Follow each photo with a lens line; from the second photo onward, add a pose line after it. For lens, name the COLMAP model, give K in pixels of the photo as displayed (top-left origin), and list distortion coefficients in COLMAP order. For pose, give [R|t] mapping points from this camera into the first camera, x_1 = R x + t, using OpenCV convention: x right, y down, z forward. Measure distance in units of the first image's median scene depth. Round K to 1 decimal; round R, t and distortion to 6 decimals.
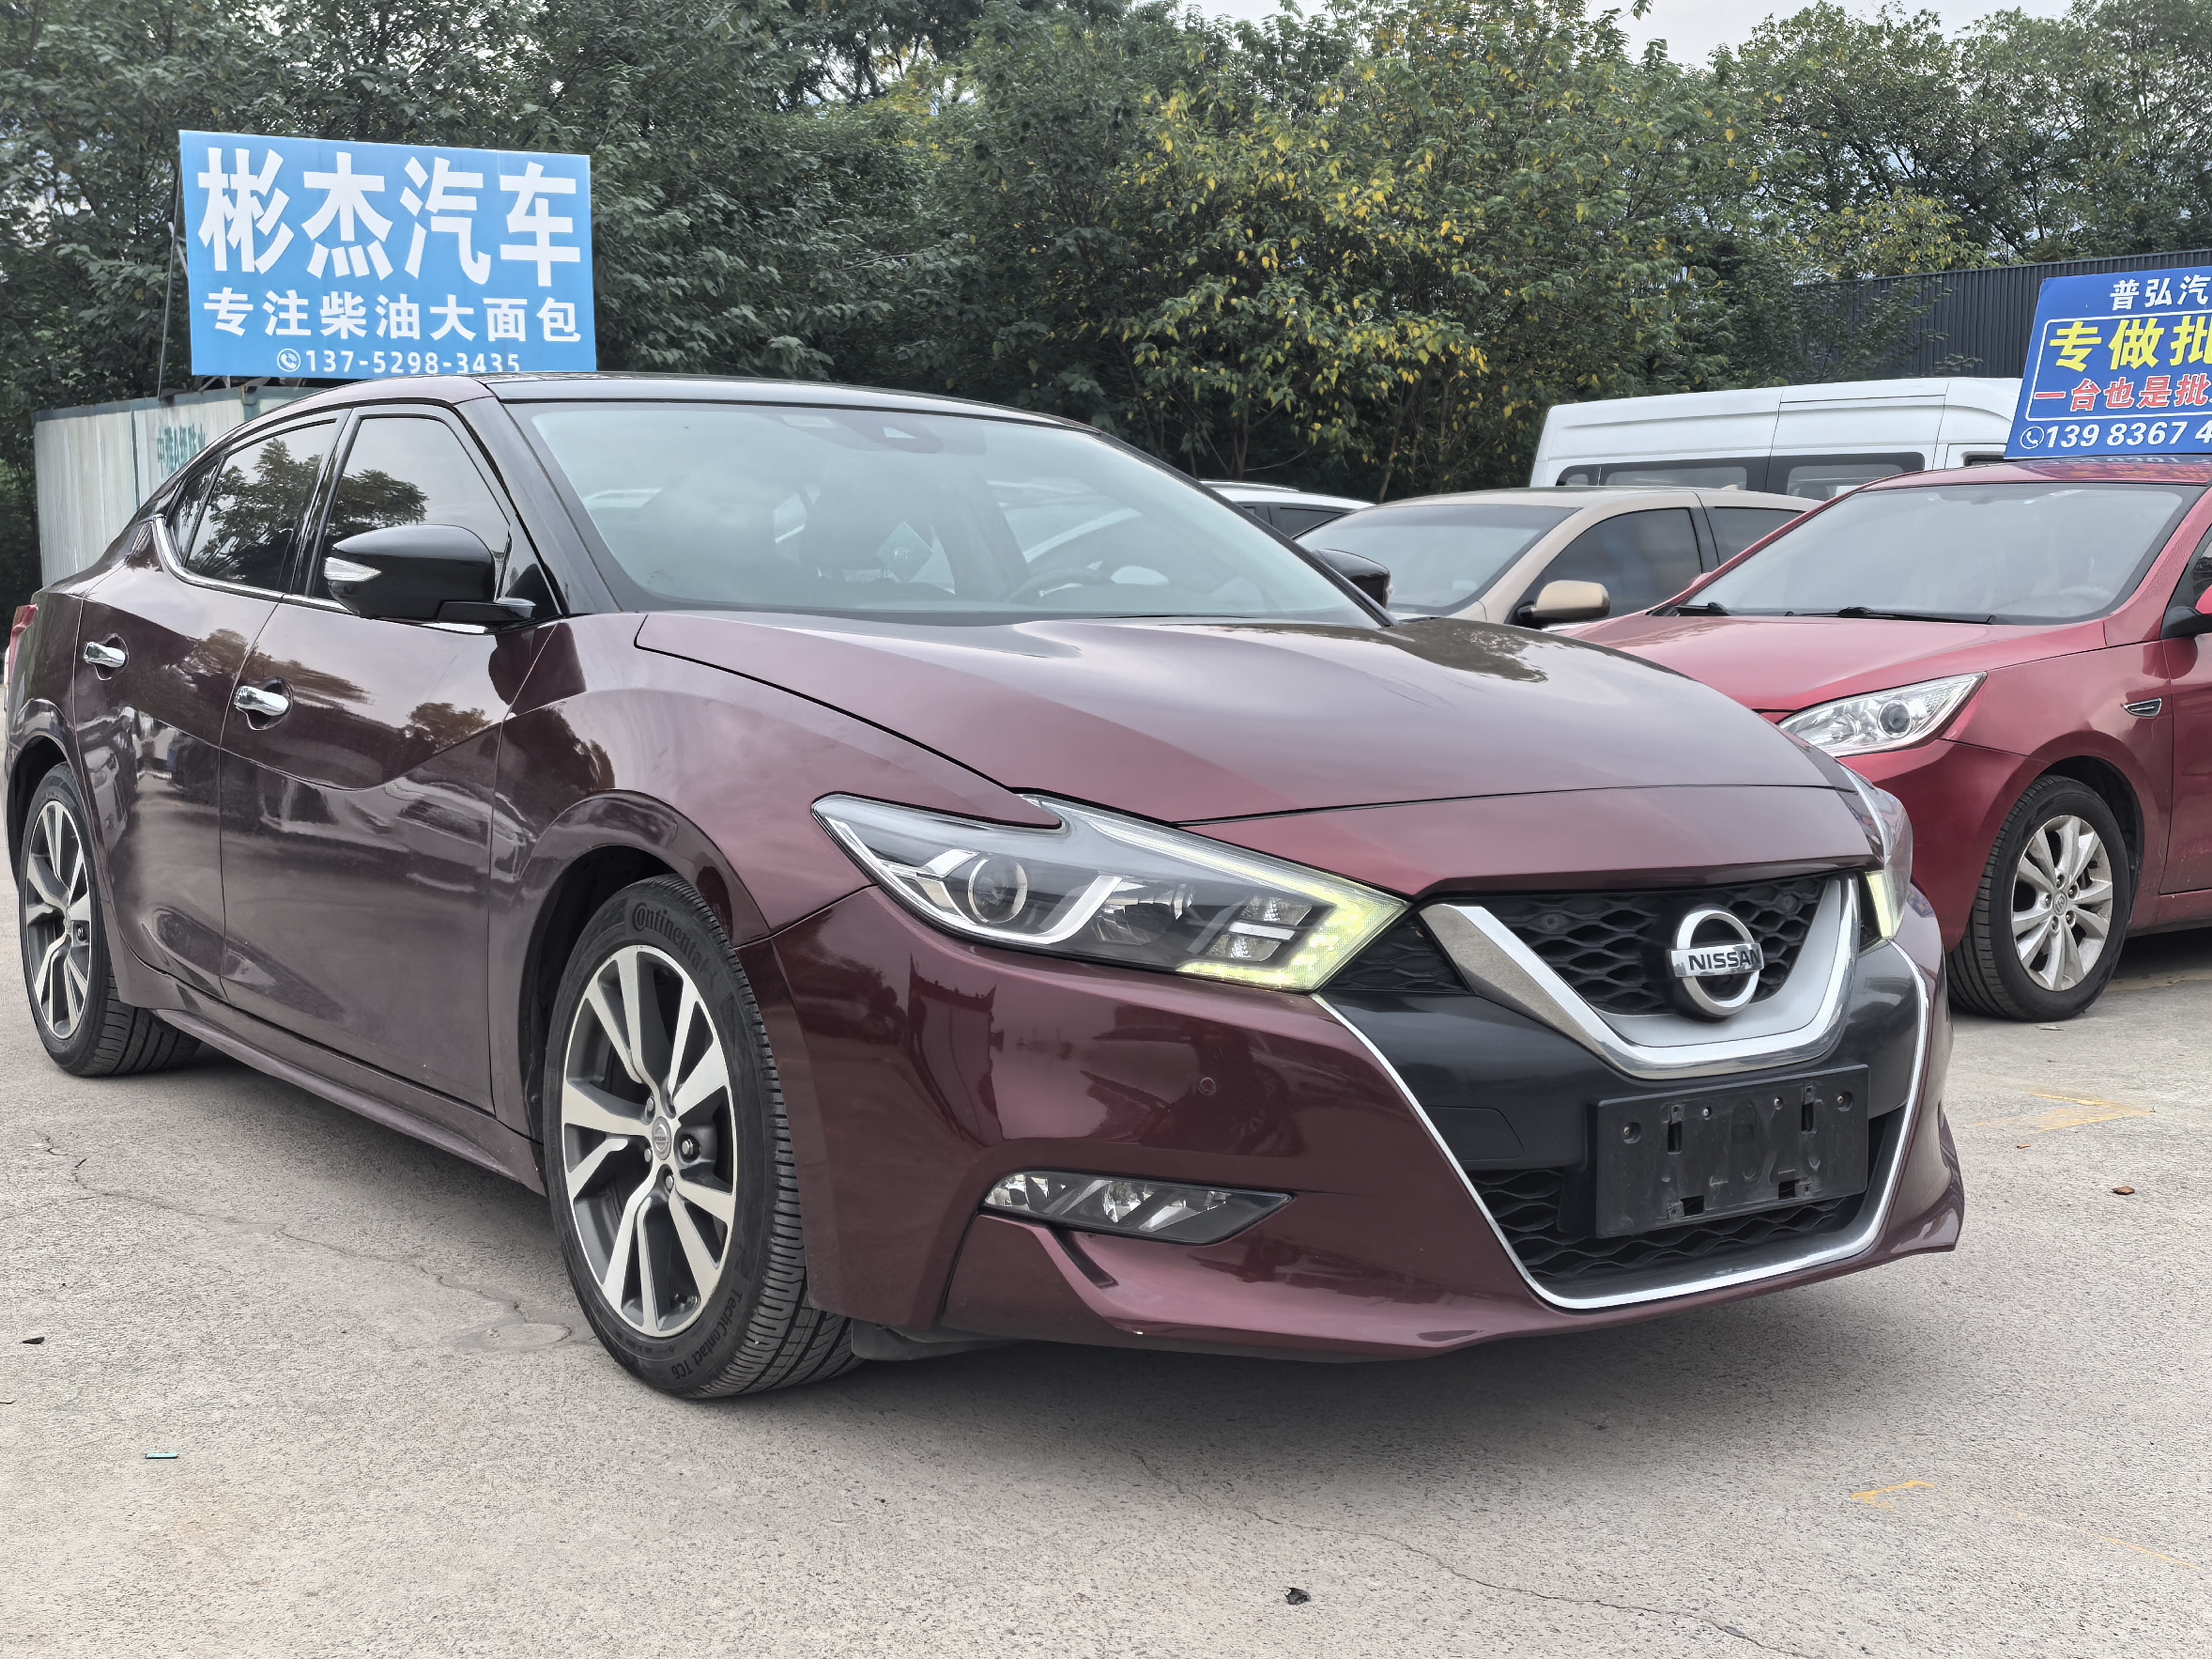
lens RADIAL K [[2830.3, 0, 1106.0], [0, 2830.3, 829.5], [0, 0, 1]] dist [0.086394, -0.101509]
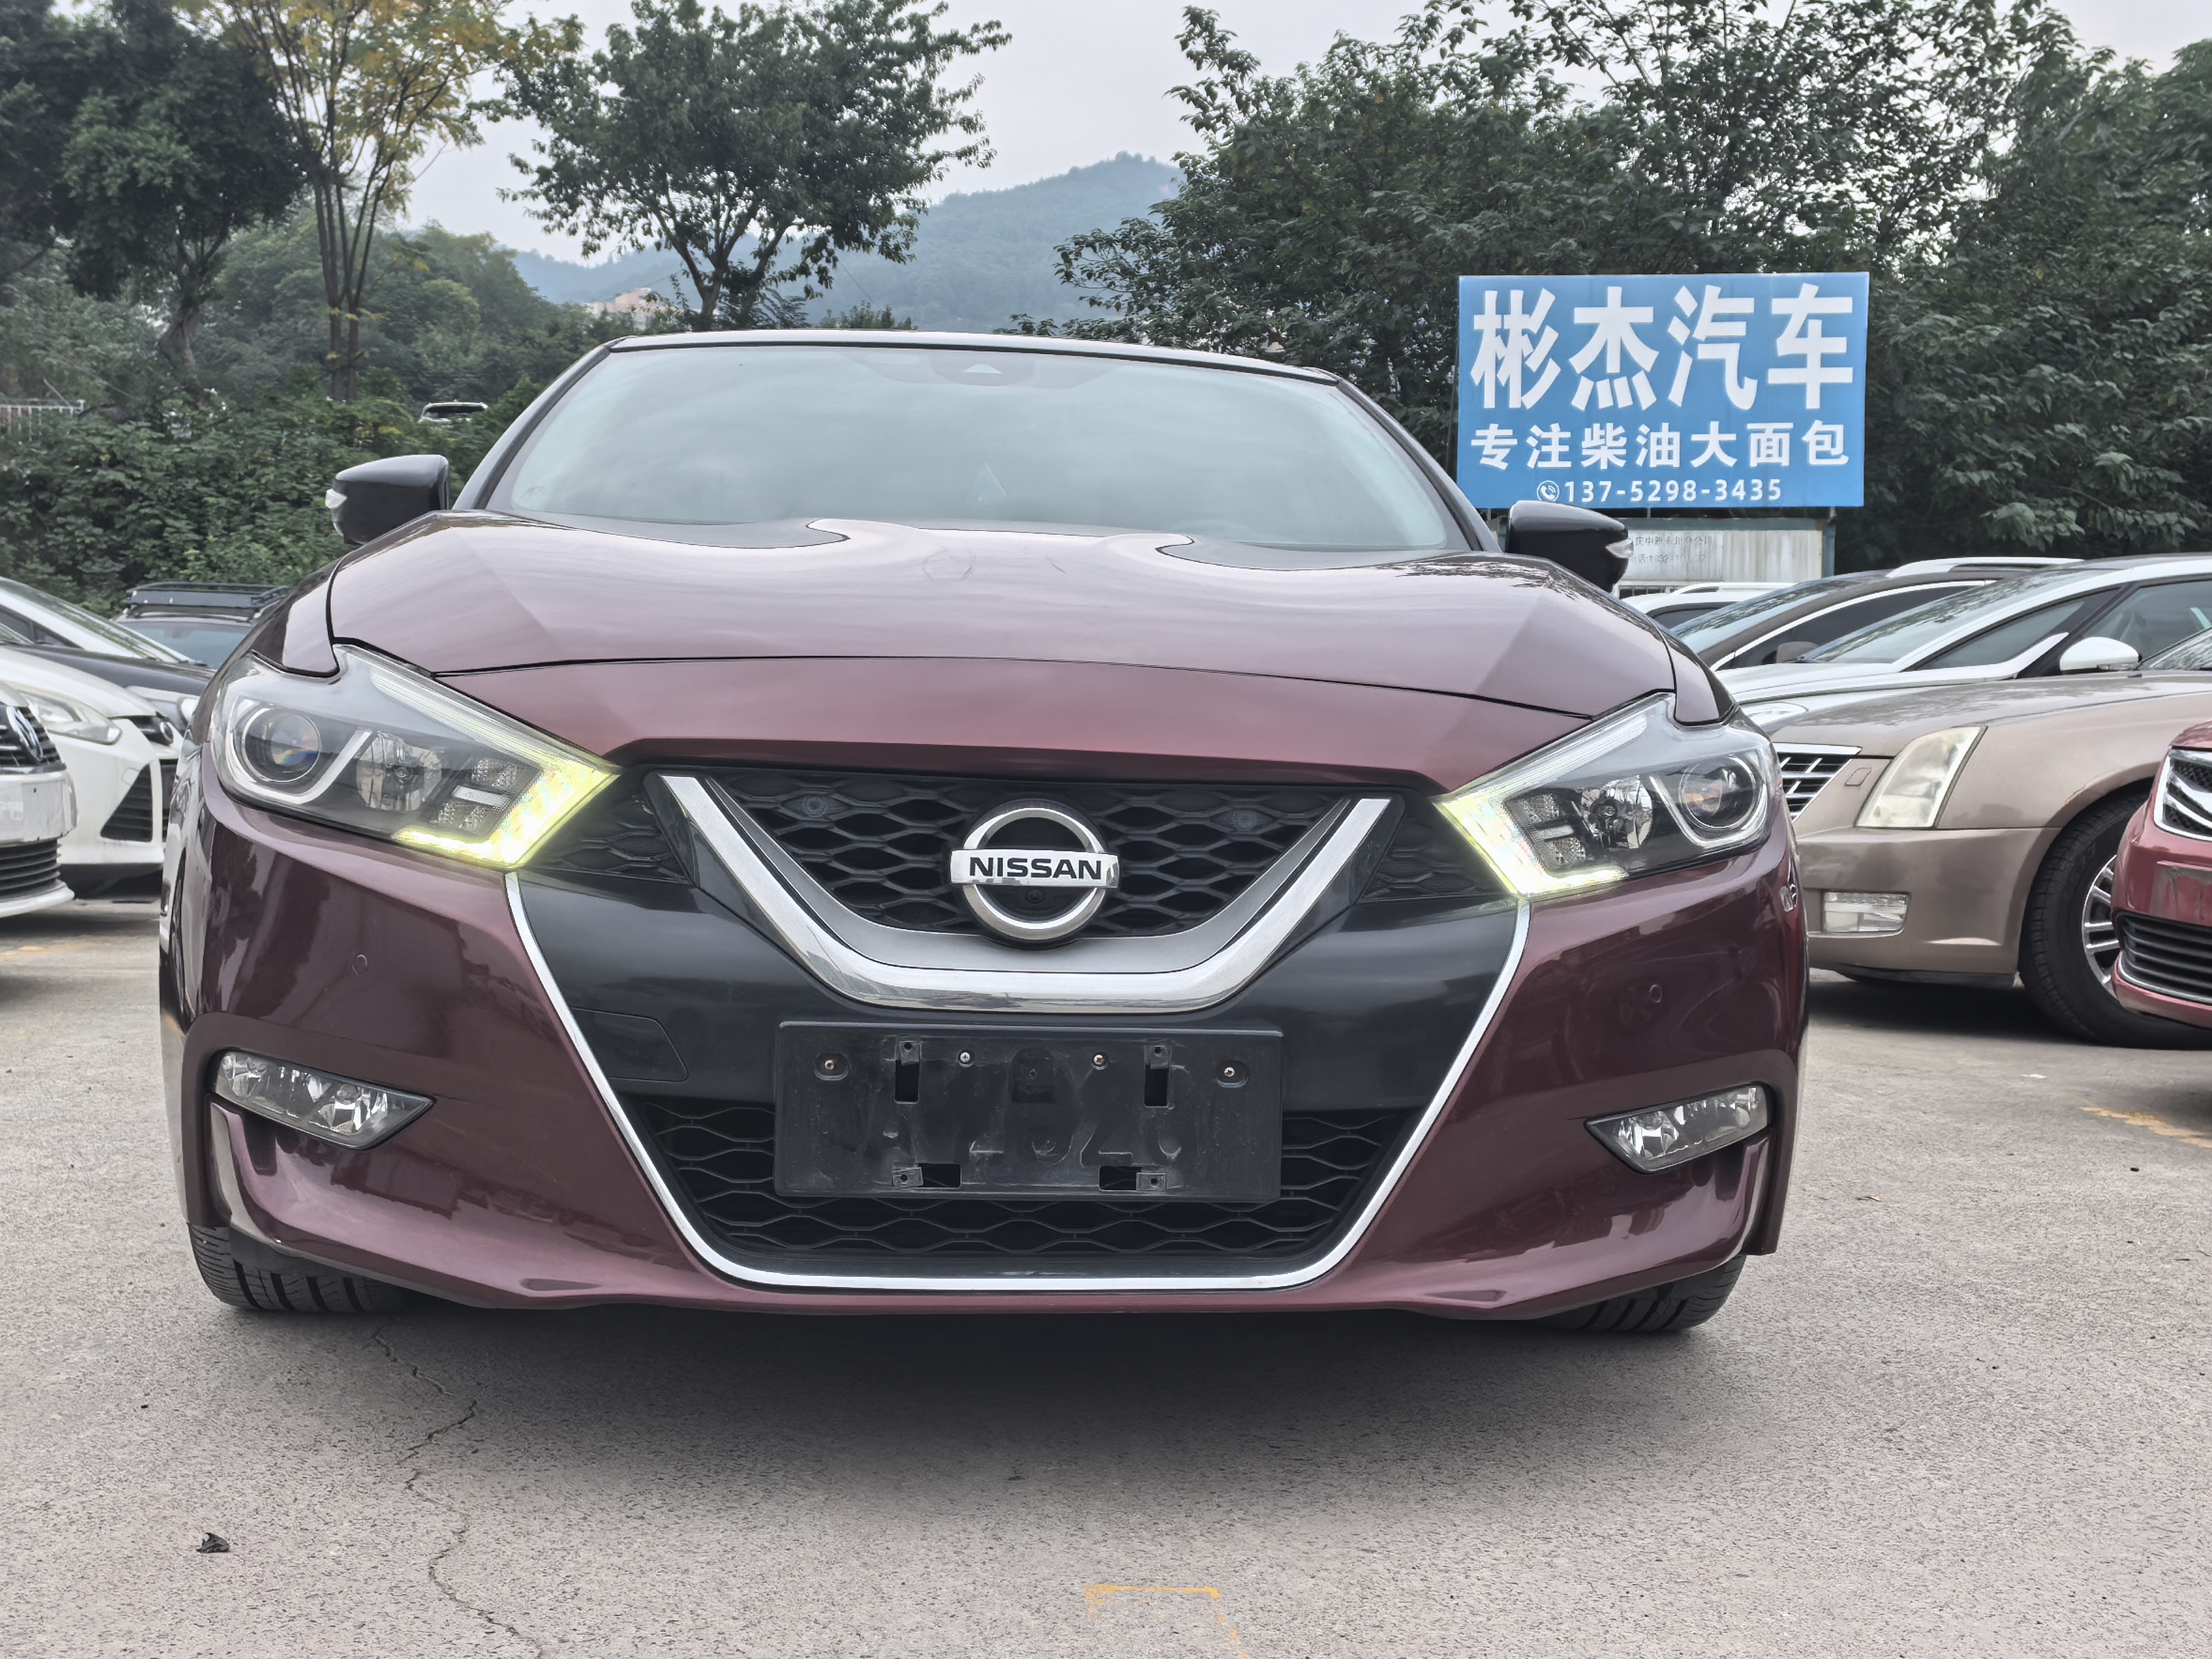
lens RADIAL K [[2830.3, 0, 1106.0], [0, 2830.3, 829.5], [0, 0, 1]] dist [0.086394, -0.101509]
pose [[0.852418, 0.034012, -0.521753, 0.111952], [-0.067268, 0.996723, -0.044925, 0.012044], [0.518515, 0.073392, 0.851913, 0.061250]]
